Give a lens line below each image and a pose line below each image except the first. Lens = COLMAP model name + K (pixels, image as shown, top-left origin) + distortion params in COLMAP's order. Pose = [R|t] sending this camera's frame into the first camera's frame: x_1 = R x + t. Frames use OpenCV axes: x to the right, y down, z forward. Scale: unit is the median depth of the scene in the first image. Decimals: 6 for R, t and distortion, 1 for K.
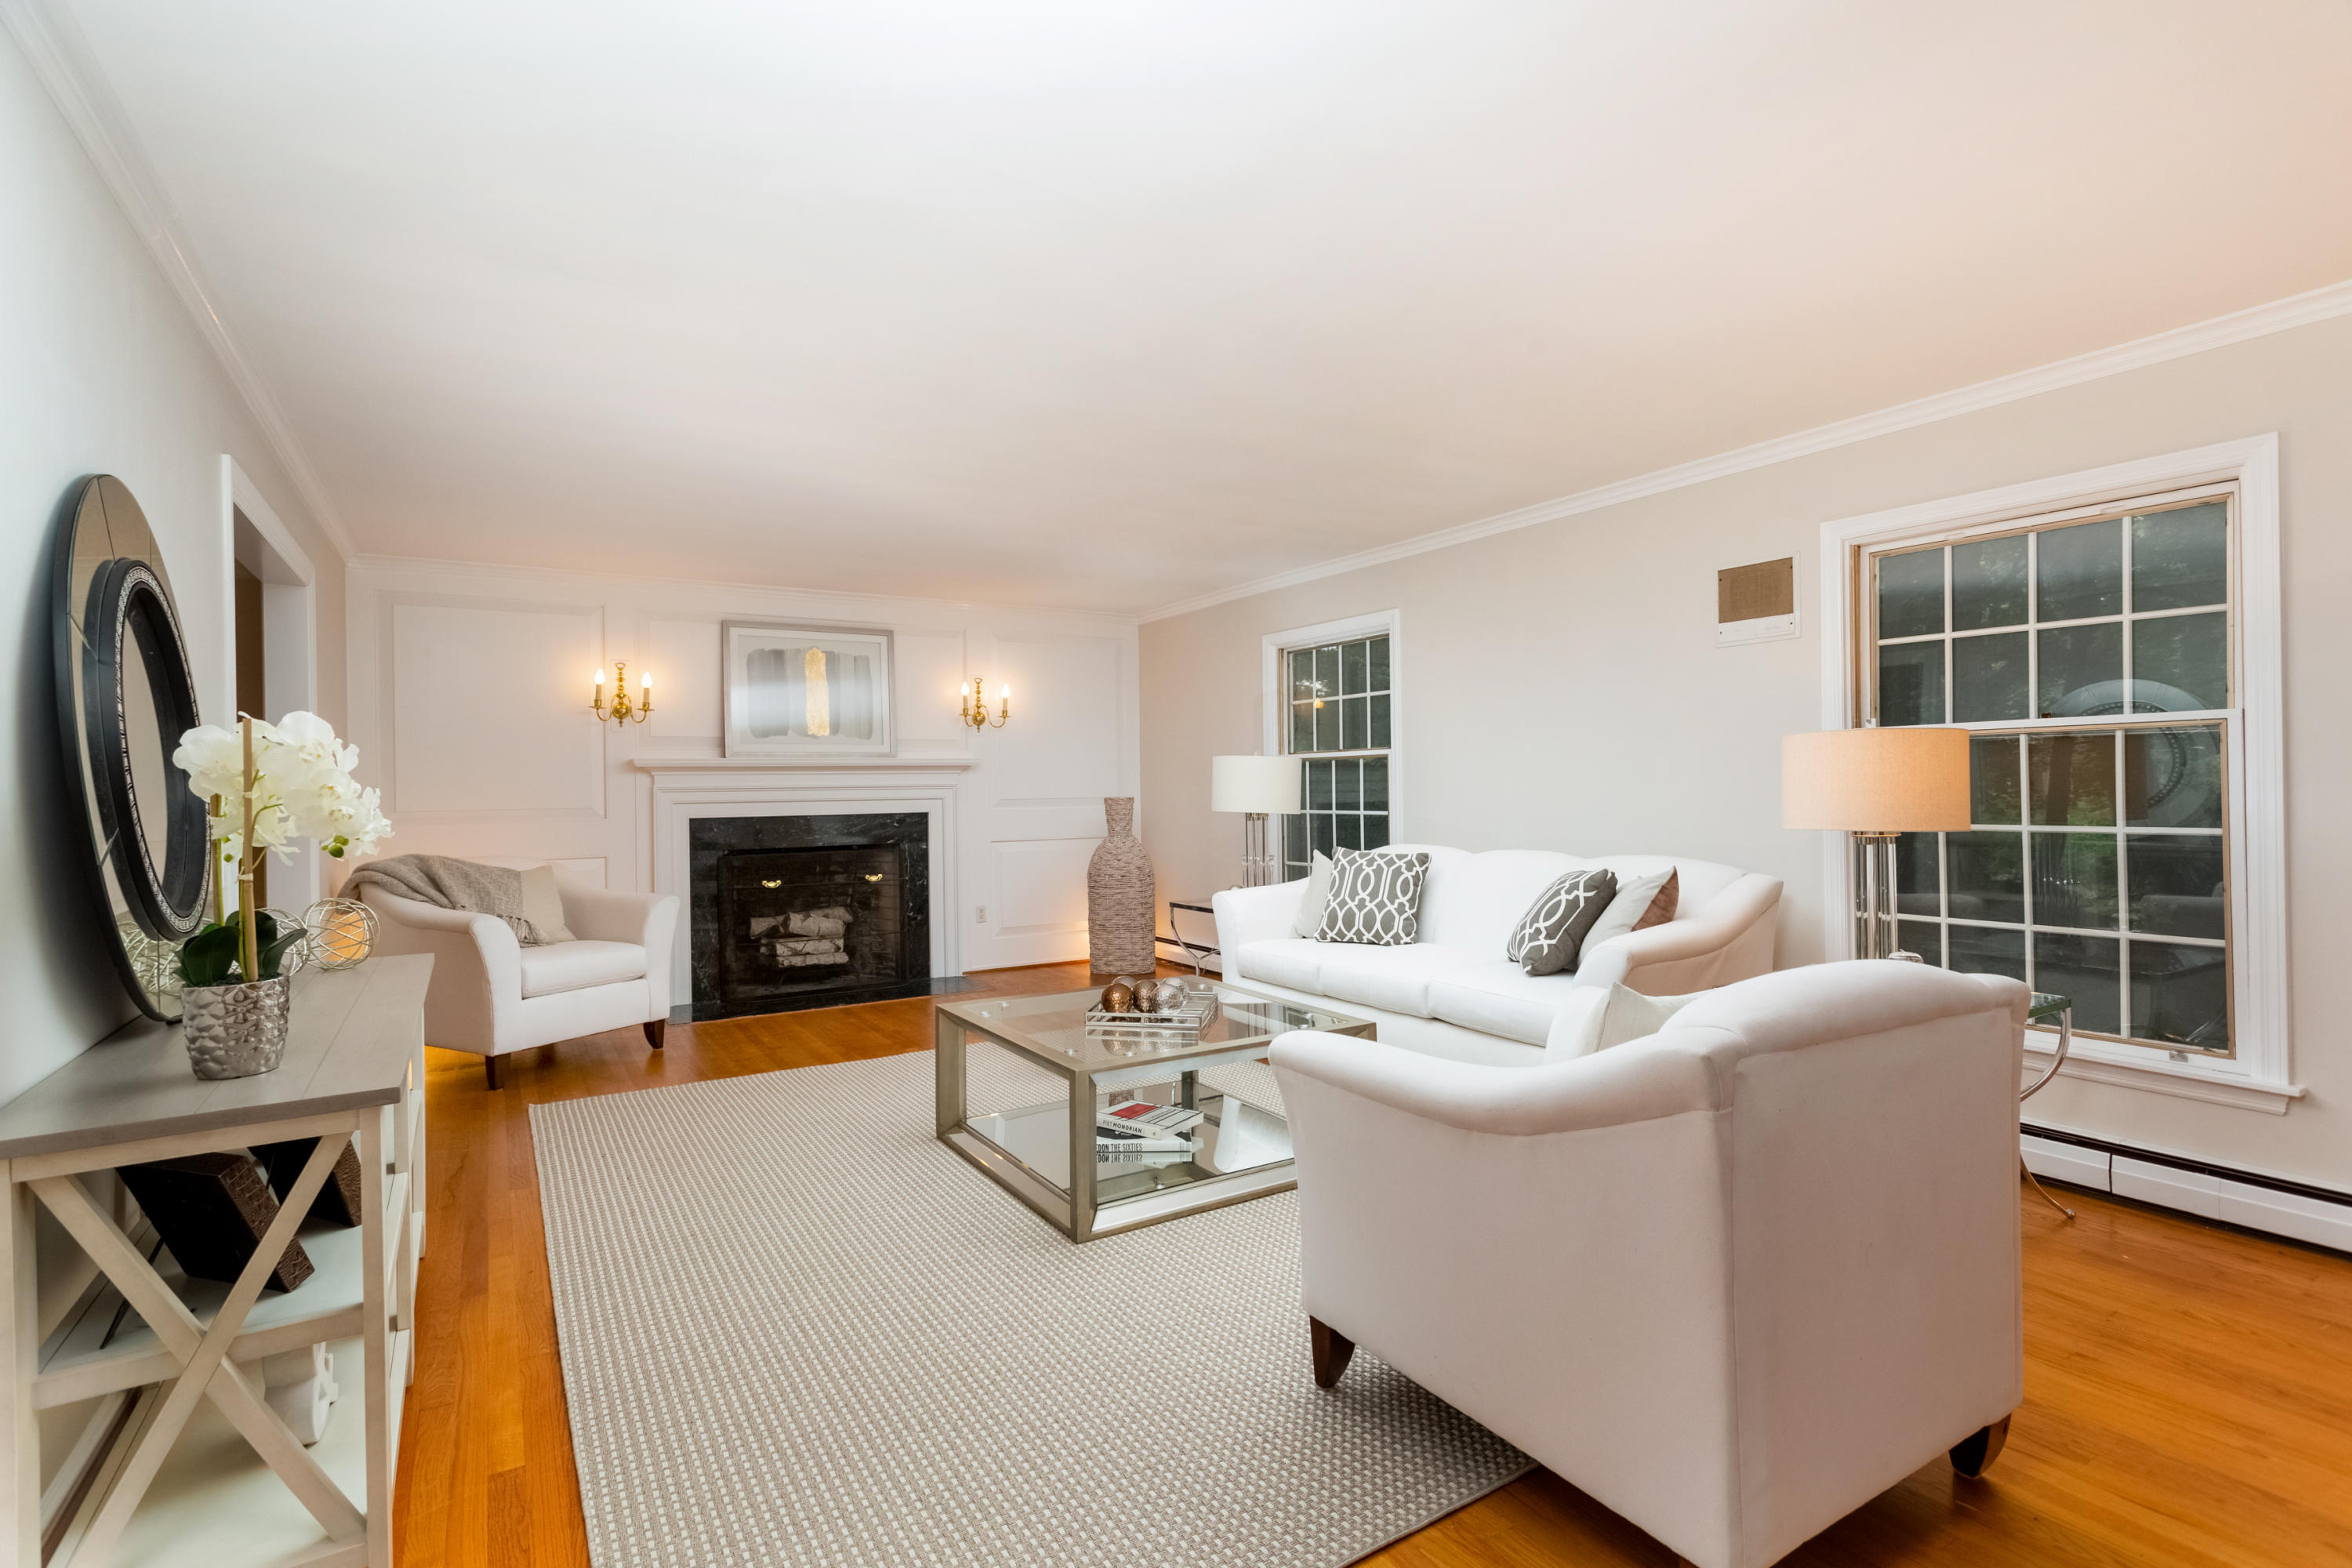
lens RADIAL K [[1114.0, 0, 1169.8], [0, 1114.0, 788.3], [0, 0, 1]] dist [0.001919, 0.000897]
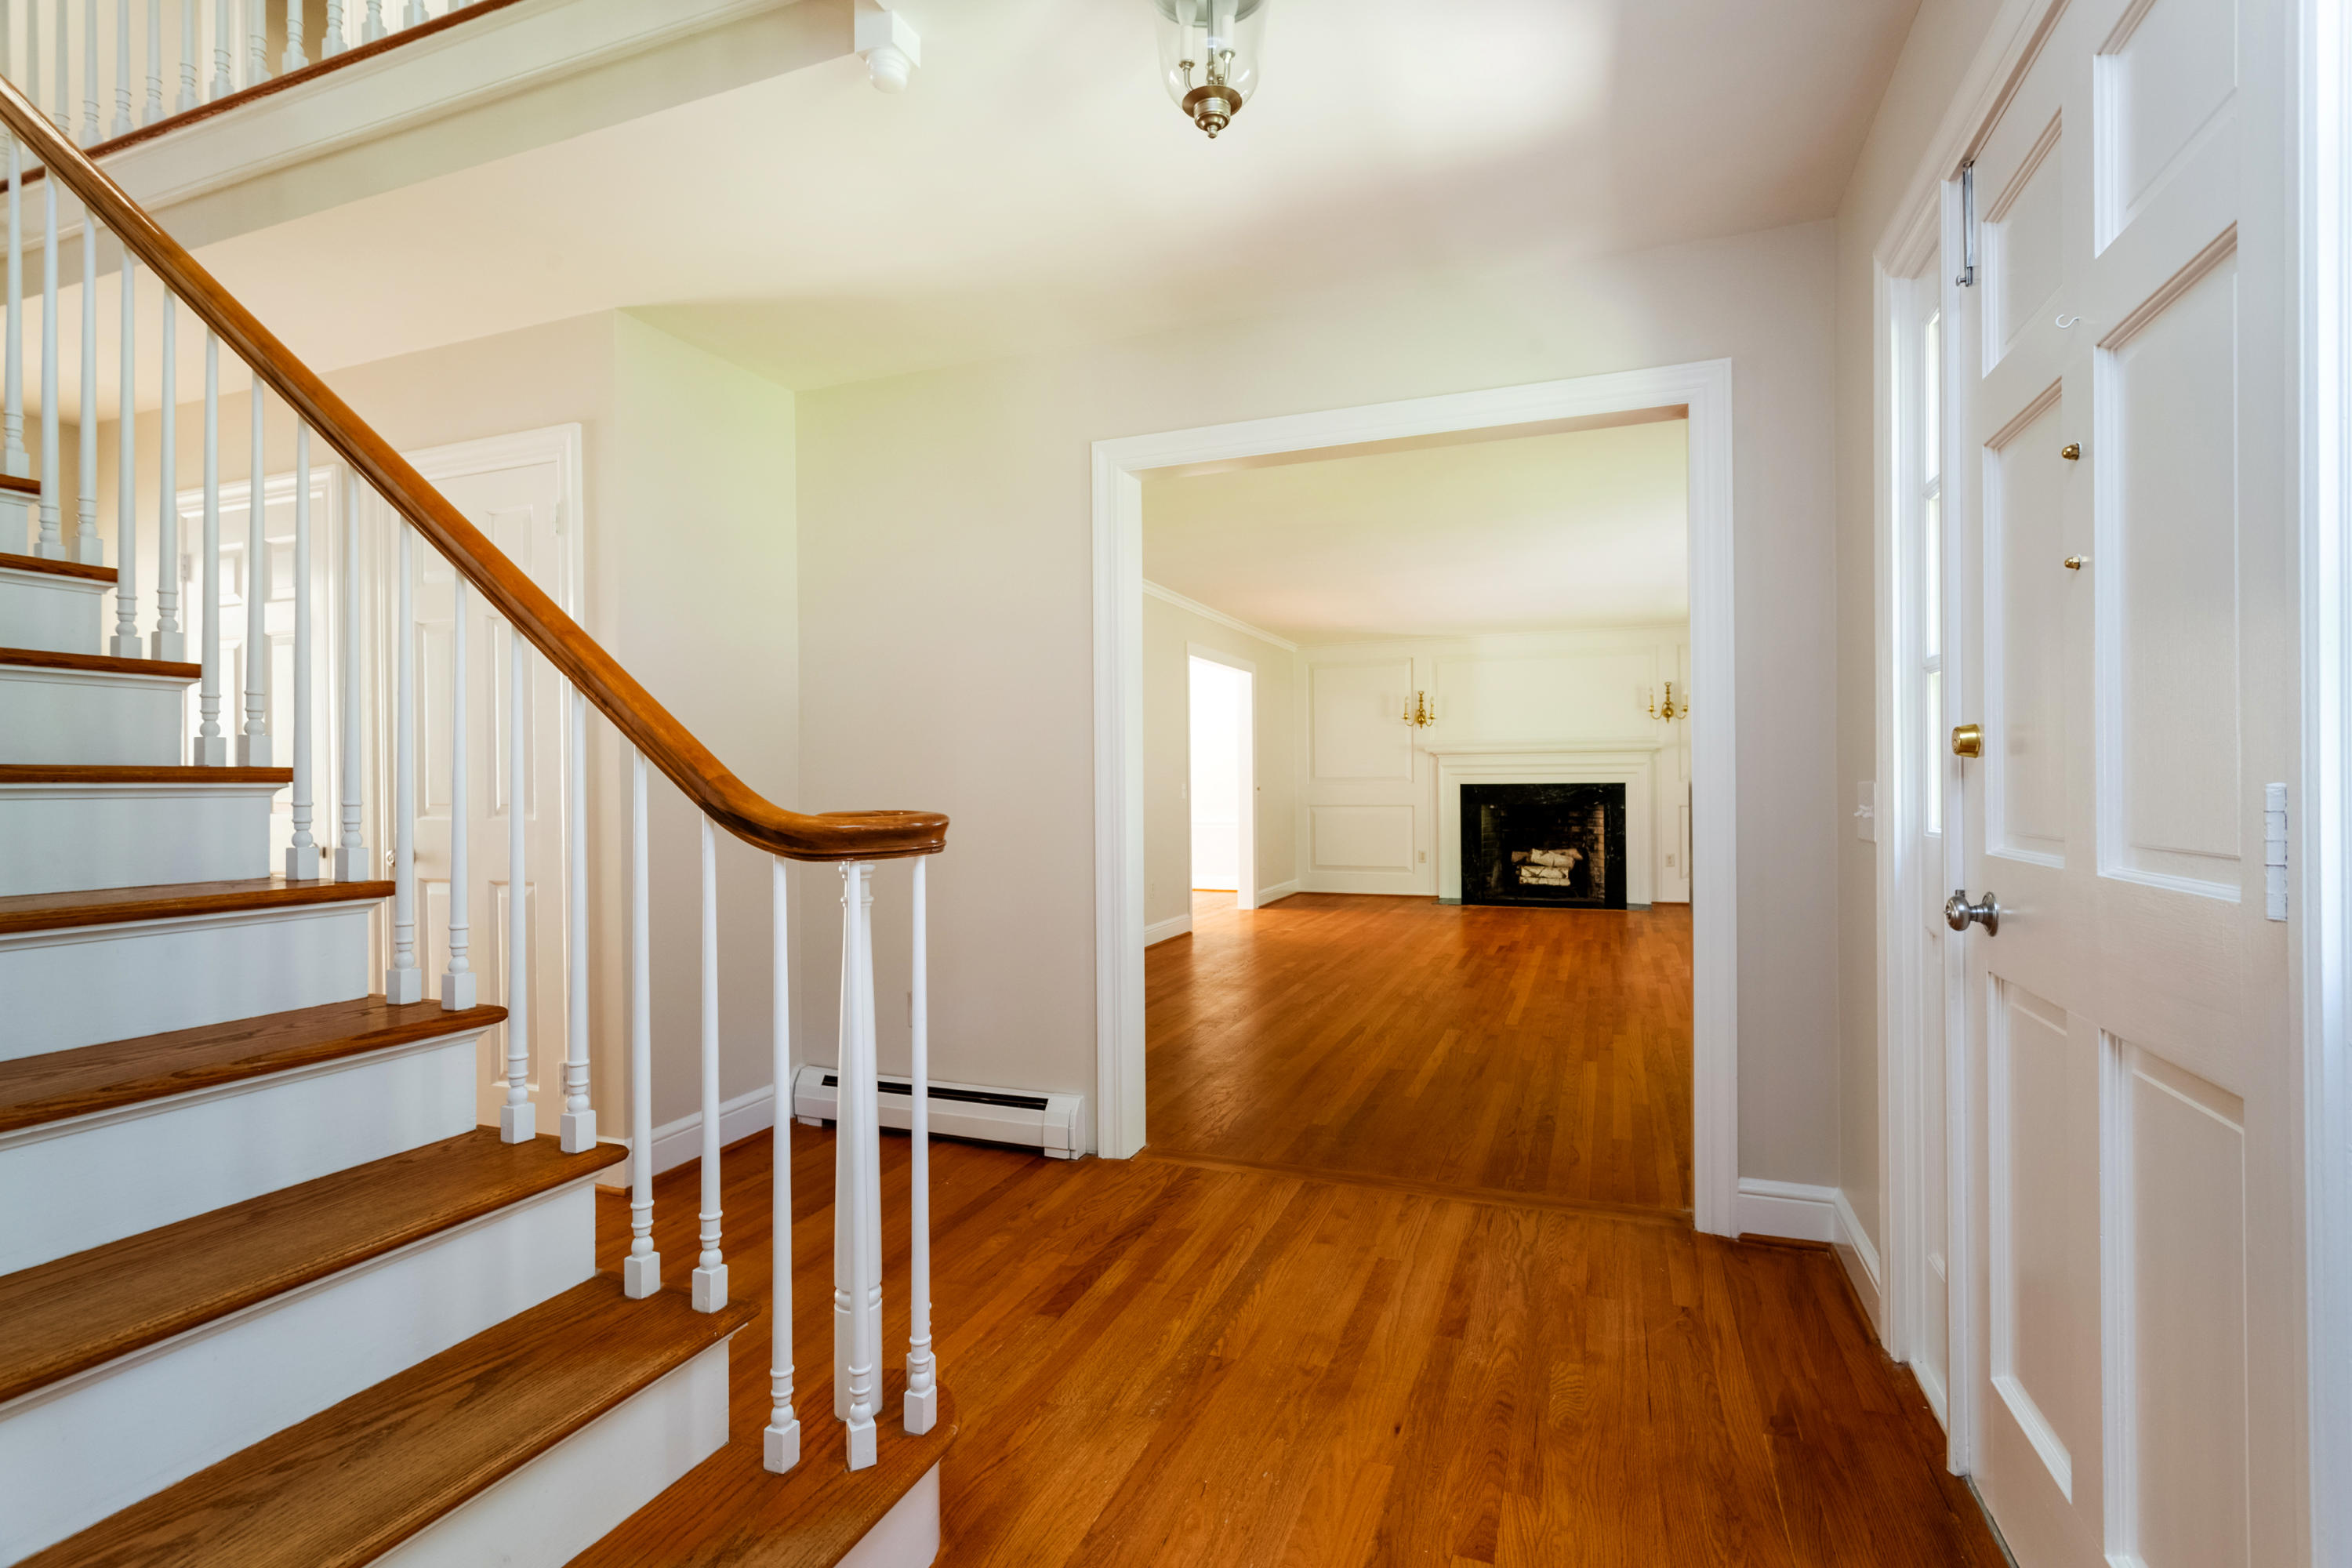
lens RADIAL K [[1114.0, 0, 1181.0], [0, 1114.0, 778.0], [0, 0, 1]] dist [0.001919, 0.000897]
pose [[0.599889, 0.005639, -0.800063, 0.565936], [-0.002673, 0.999984, 0.005043, 0.010464], [0.800079, -0.000887, 0.599895, -0.269485]]
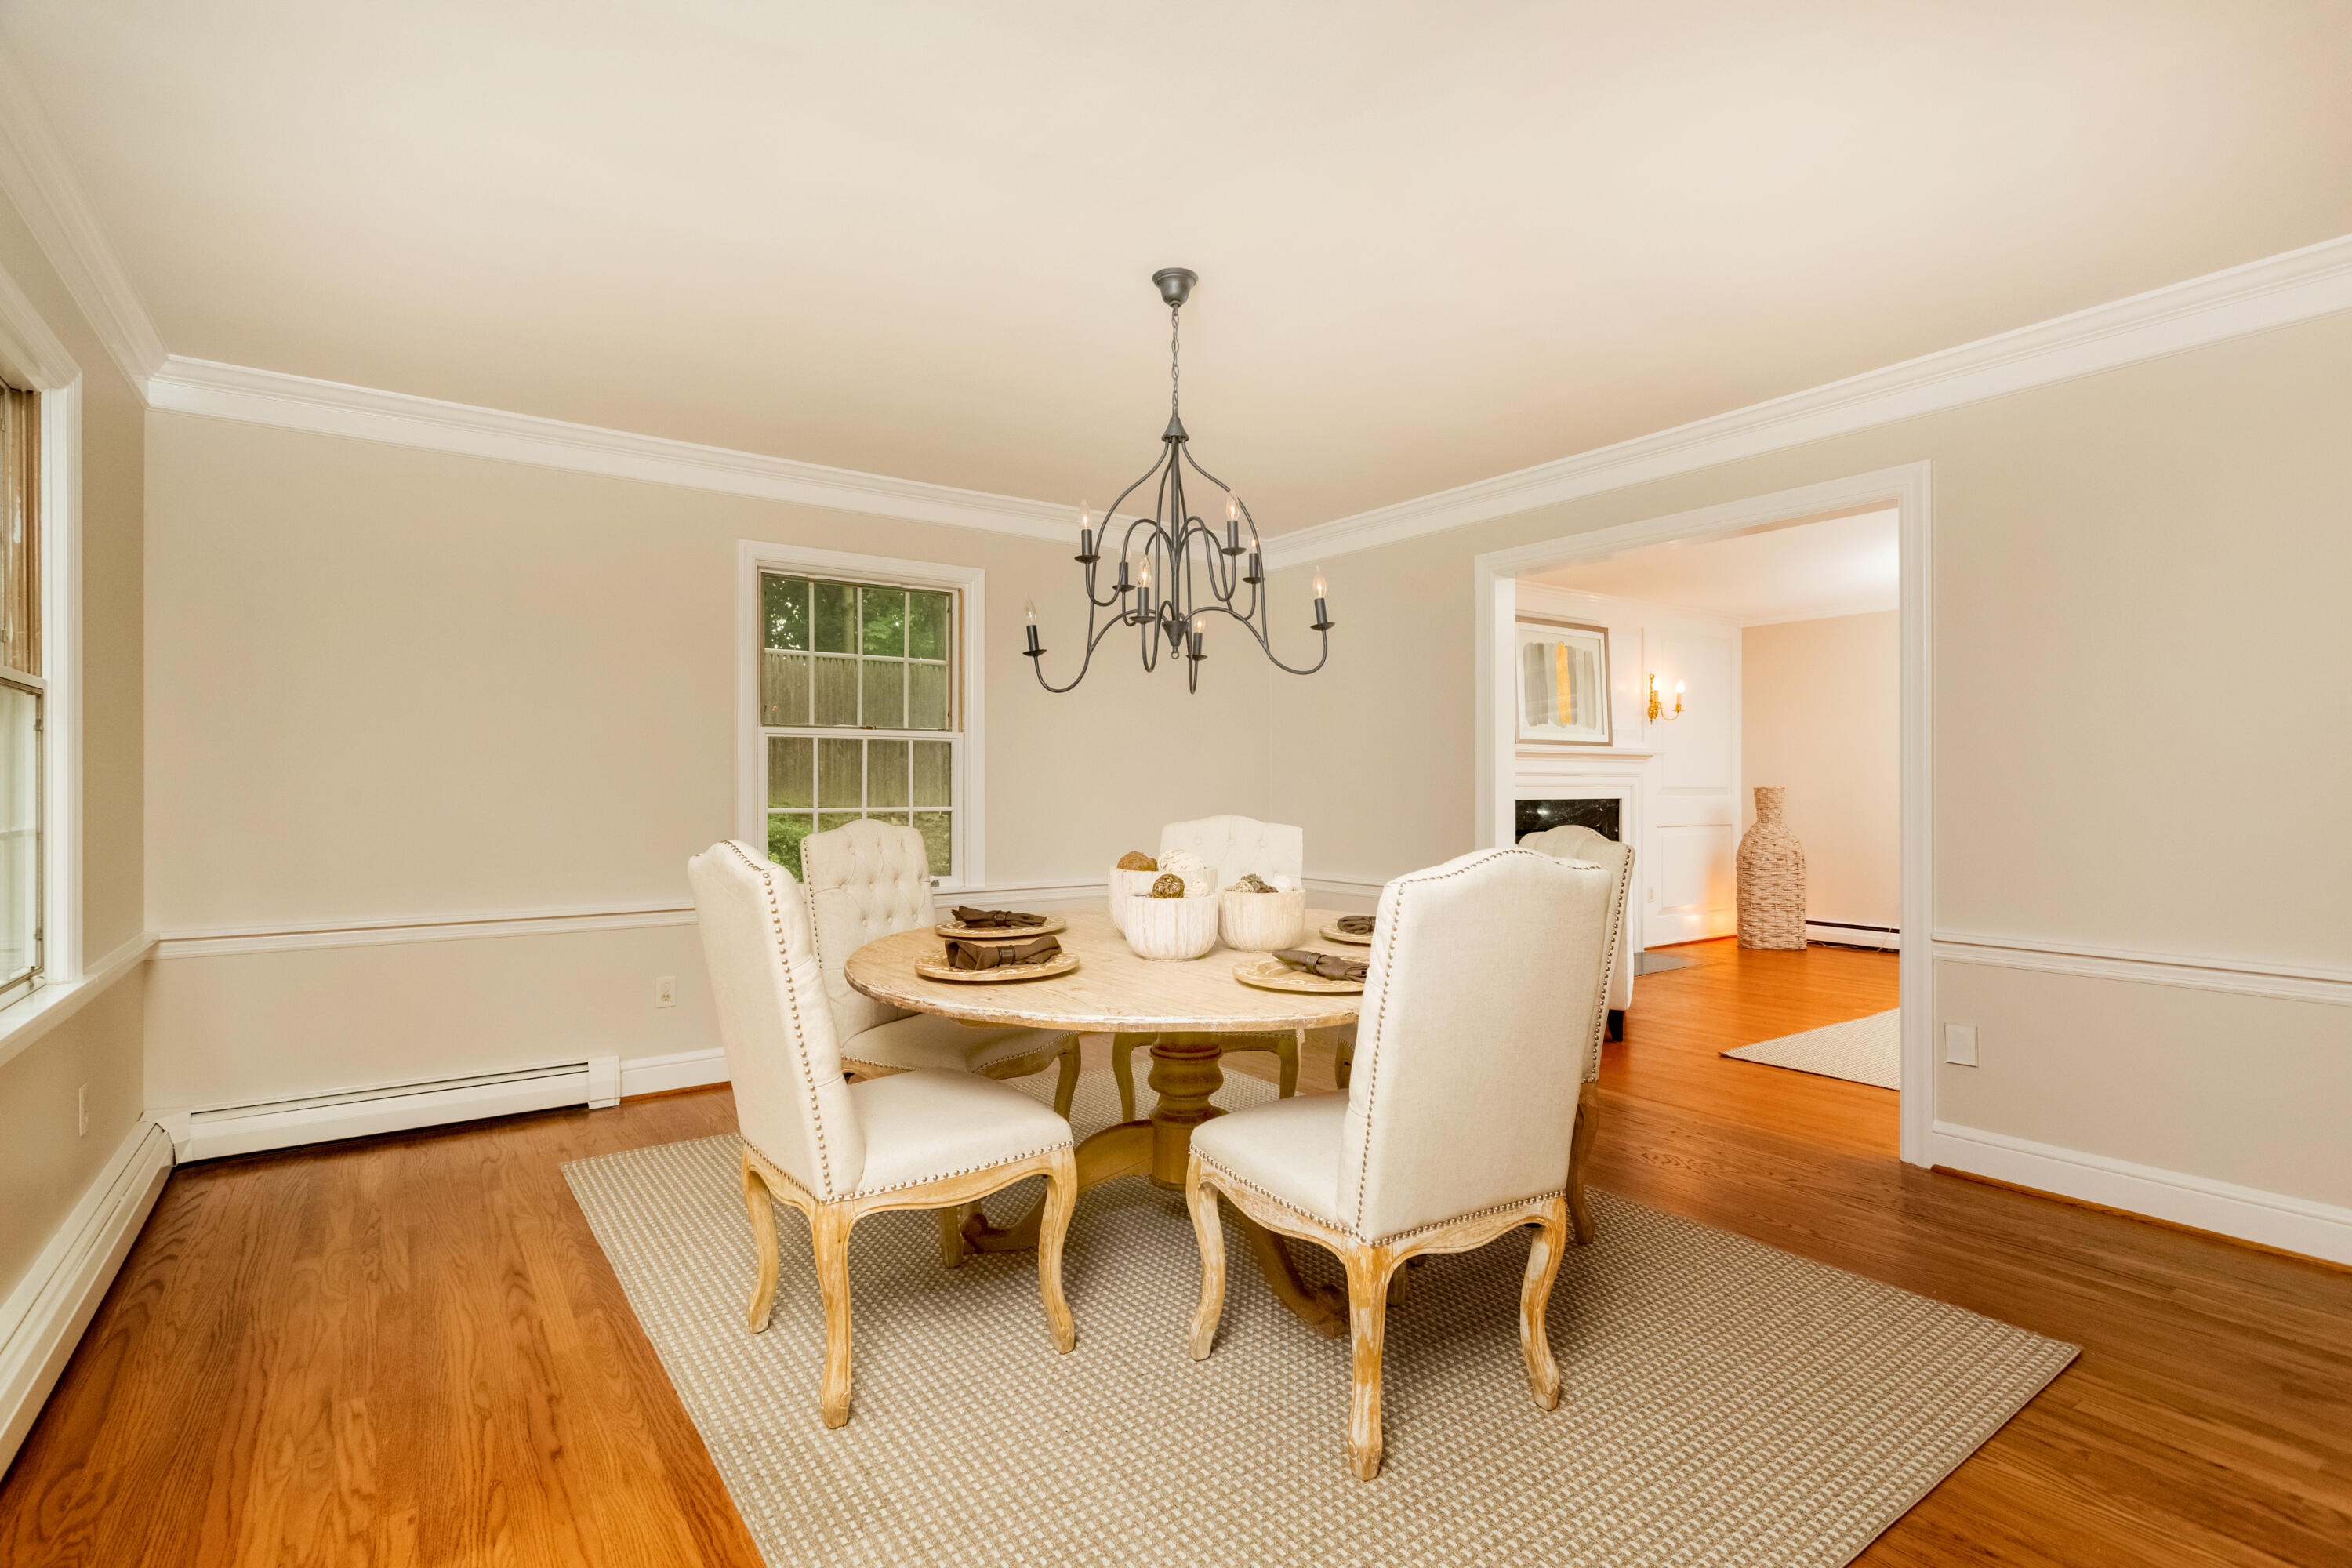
lens RADIAL K [[1114.0, 0, 1184.6], [0, 1114.0, 795.5], [0, 0, 1]] dist [0.001919, 0.000897]
pose [[0.997015, 0.002080, 0.077177, -0.728630], [-0.002552, 0.999979, 0.006016, 0.013450], [-0.077163, -0.006195, 0.996999, -0.025976]]
